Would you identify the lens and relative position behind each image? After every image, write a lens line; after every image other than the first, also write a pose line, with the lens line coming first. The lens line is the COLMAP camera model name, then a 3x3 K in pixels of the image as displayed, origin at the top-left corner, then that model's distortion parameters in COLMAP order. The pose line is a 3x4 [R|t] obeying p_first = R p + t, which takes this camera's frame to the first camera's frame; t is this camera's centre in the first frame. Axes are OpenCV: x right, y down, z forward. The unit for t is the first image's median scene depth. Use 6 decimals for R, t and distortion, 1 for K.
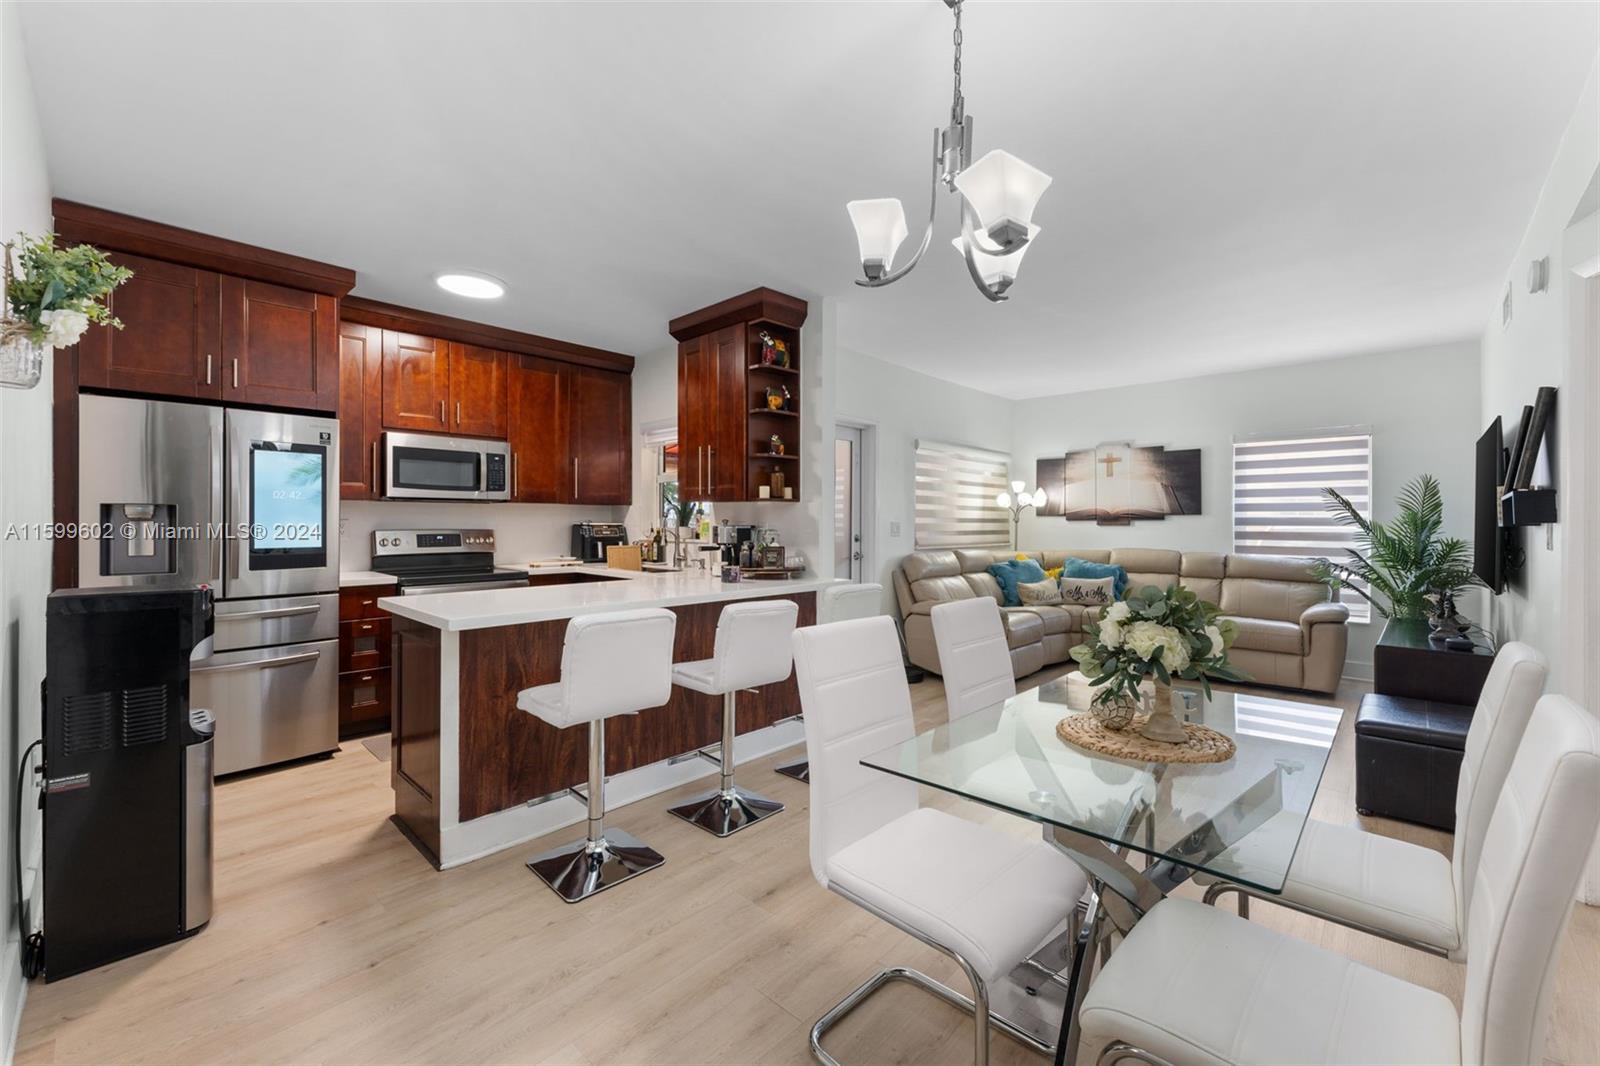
lens RADIAL K [[639.3, 0, 798.8], [0, 639.3, 525.6], [0, 0, 1]] dist [0.000553, 0.000439]
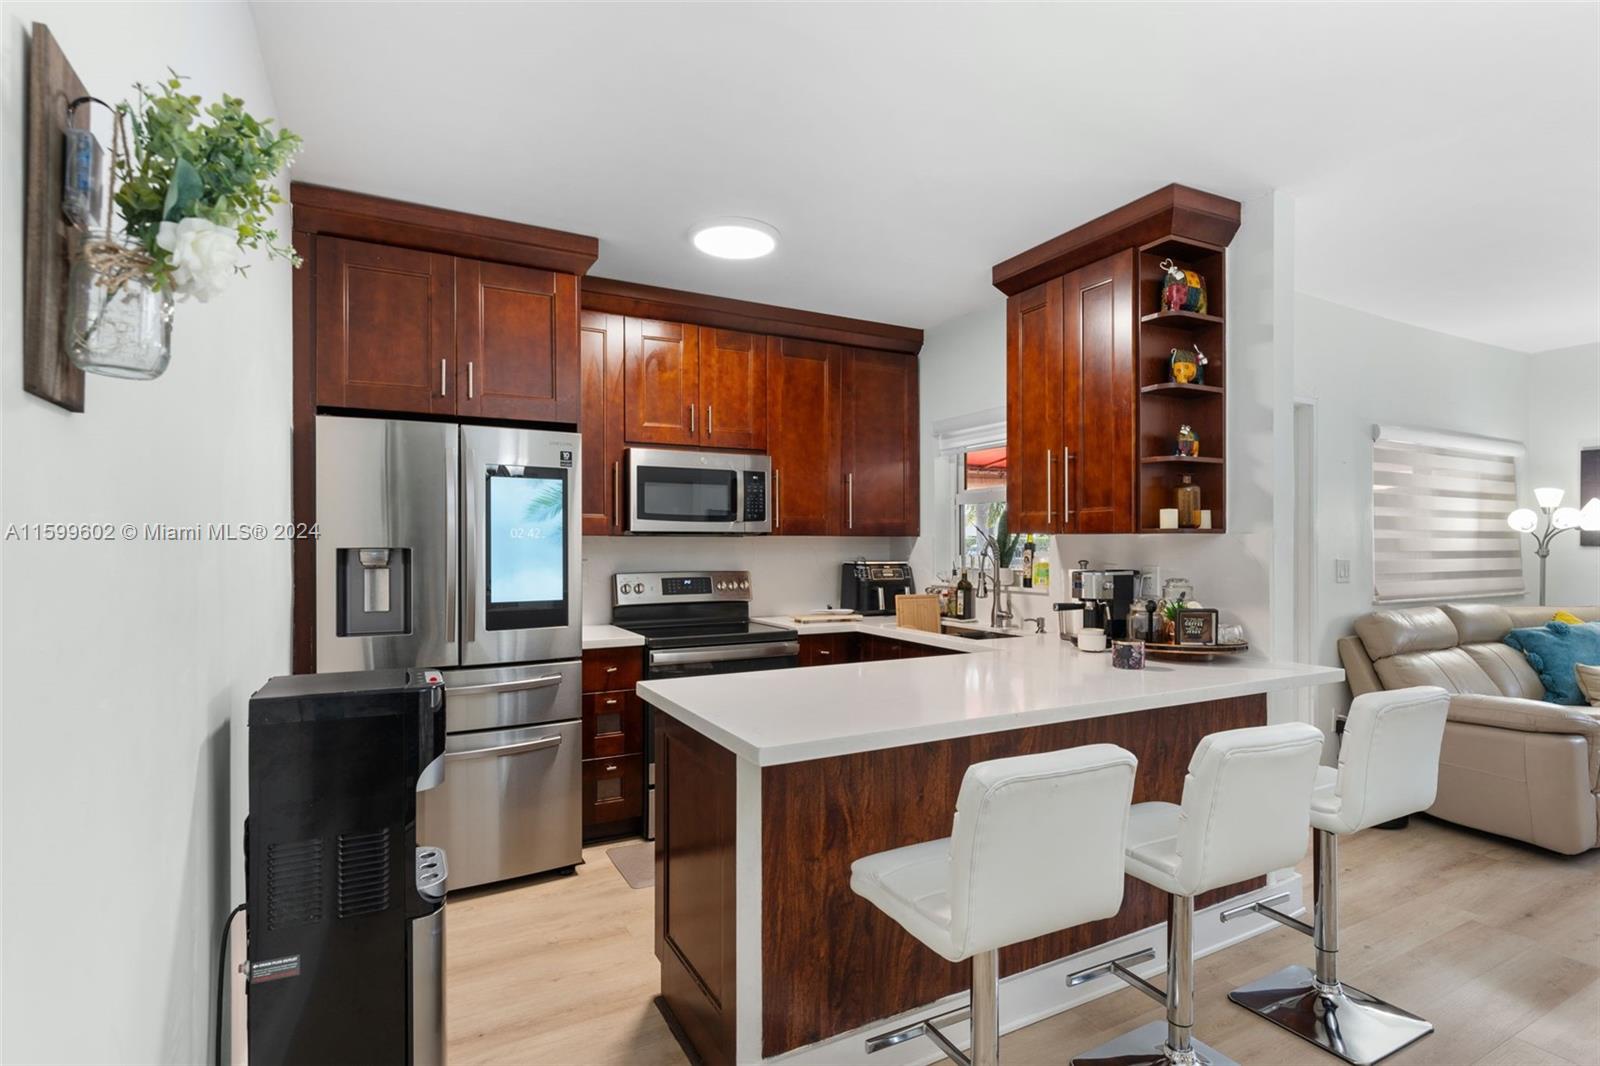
lens RADIAL K [[772.4, 0, 804.3], [0, 772.4, 554.4], [0, 0, 1]] dist [0.000264, -0.000218]
pose [[0.950374, -0.000156, -0.311110, -0.139243], [0.001890, 0.999984, 0.005271, -0.019830], [0.311105, -0.005597, 0.950359, 0.159524]]
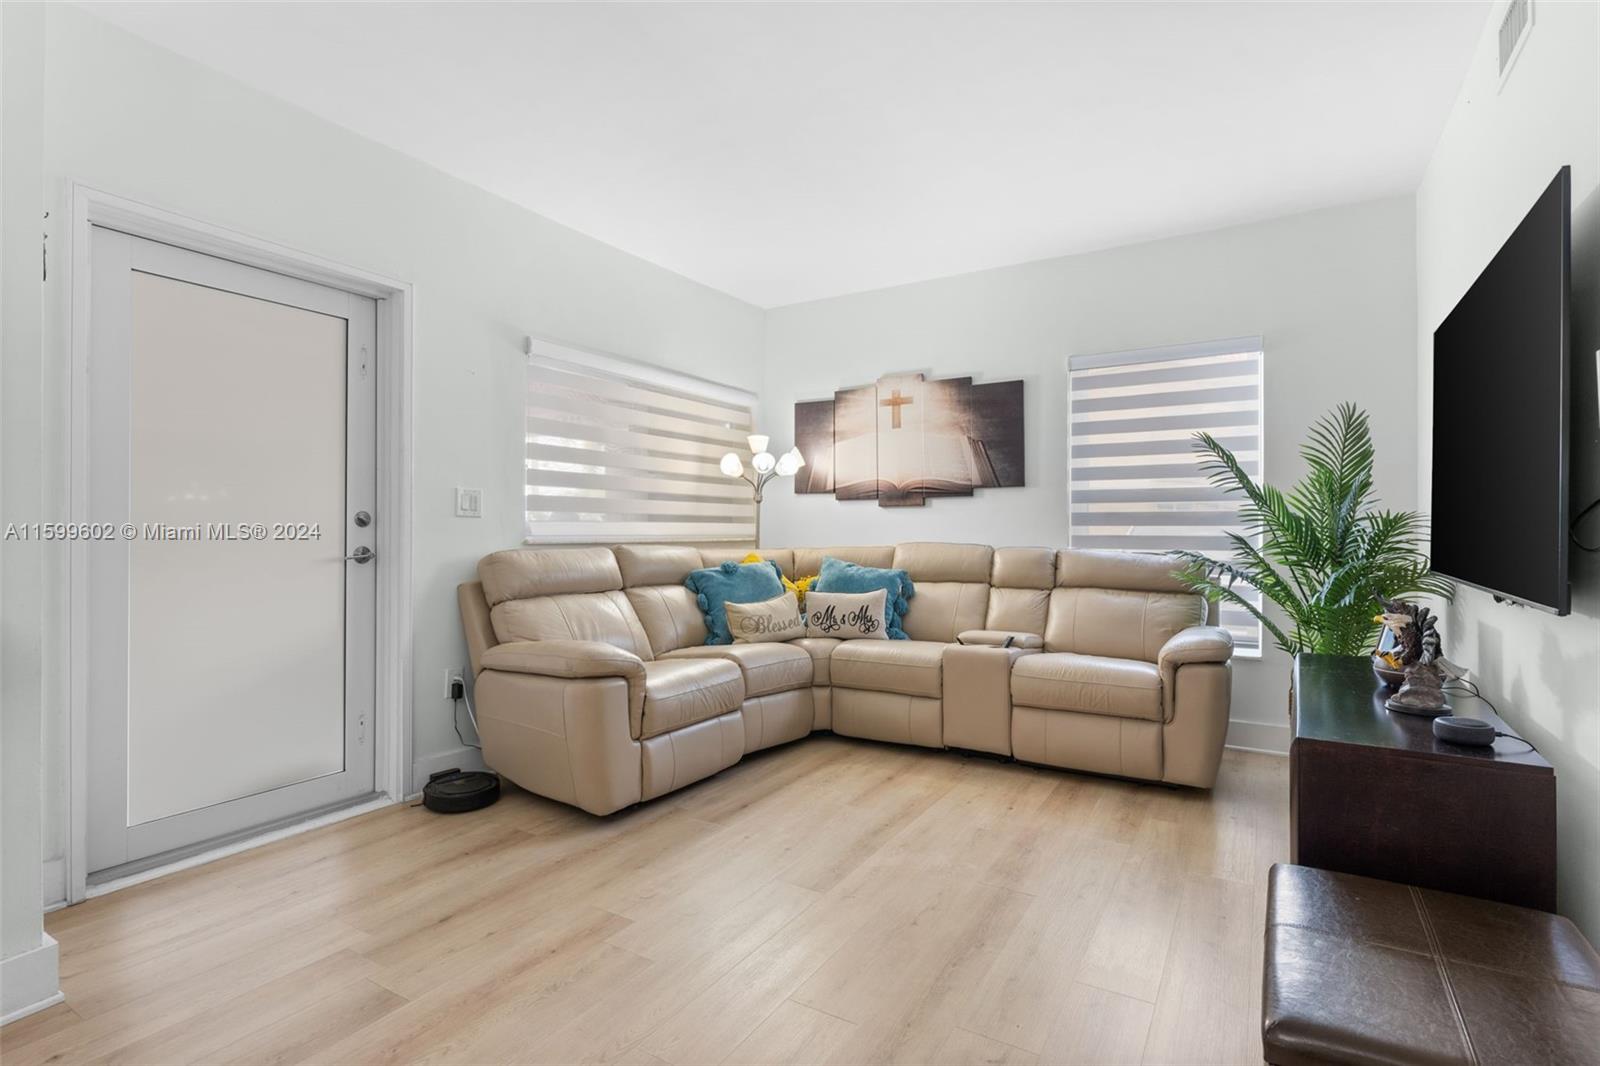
lens RADIAL K [[762.1, 0, 800.0], [0, 762.1, 533.0], [0, 0, 1]] dist [-0.000442, -0.000028]
pose [[0.980367, -0.003165, 0.197155, 0.366812], [0.003372, 0.999994, -0.000713, 0.037940], [-0.197152, 0.001363, 0.980372, 0.432856]]
